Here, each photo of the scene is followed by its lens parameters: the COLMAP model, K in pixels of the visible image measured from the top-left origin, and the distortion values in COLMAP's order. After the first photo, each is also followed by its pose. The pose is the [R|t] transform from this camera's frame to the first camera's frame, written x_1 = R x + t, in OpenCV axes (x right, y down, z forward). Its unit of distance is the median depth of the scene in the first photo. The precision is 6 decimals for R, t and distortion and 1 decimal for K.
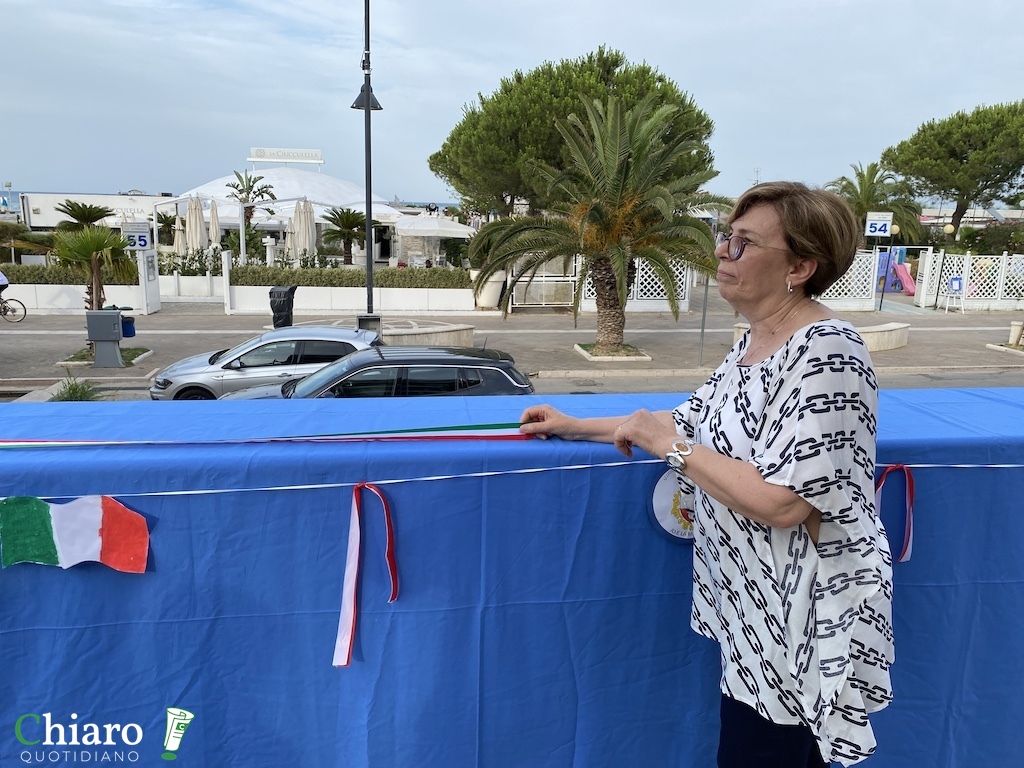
lens RADIAL K [[779.0, 0, 518.5], [0, 779.0, 372.0], [0, 0, 1]] dist [0.032060, -0.032590]
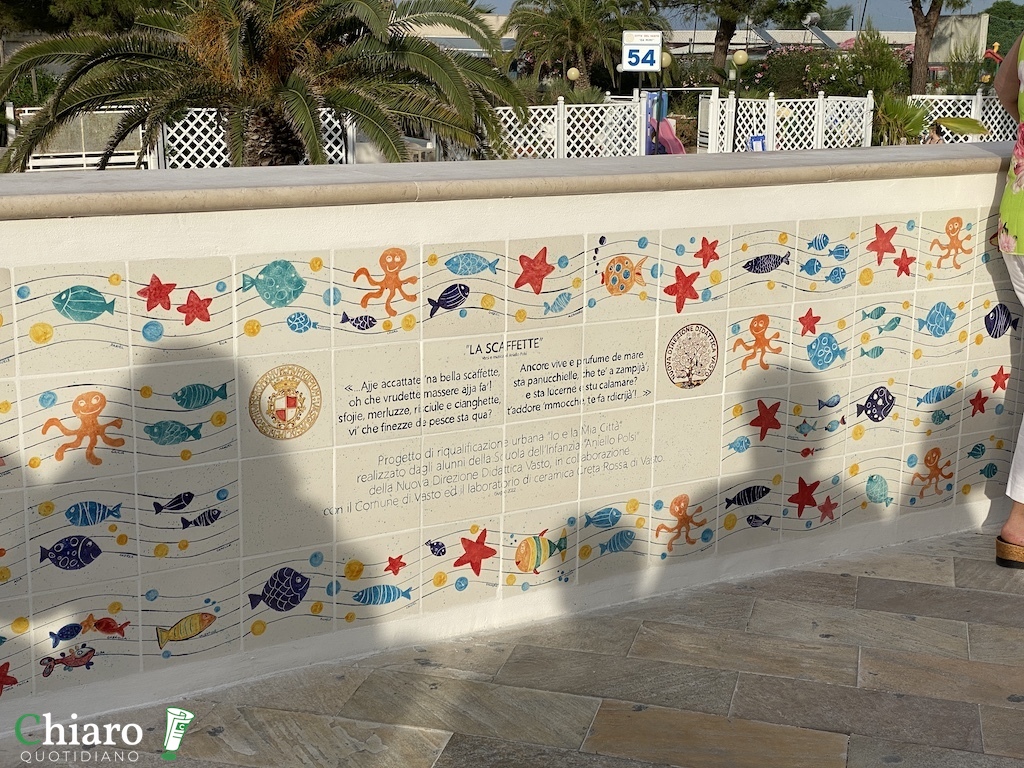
lens RADIAL K [[1536.8, 0, 501.6], [0, 1536.8, 363.4], [0, 0, 1]] dist [0.101000, 0.000000]
pose [[0.925071, -0.089608, 0.369073, -0.092385], [0.088941, 0.995858, 0.018857, 0.017138], [-0.369234, 0.015382, 0.929209, -0.054684]]
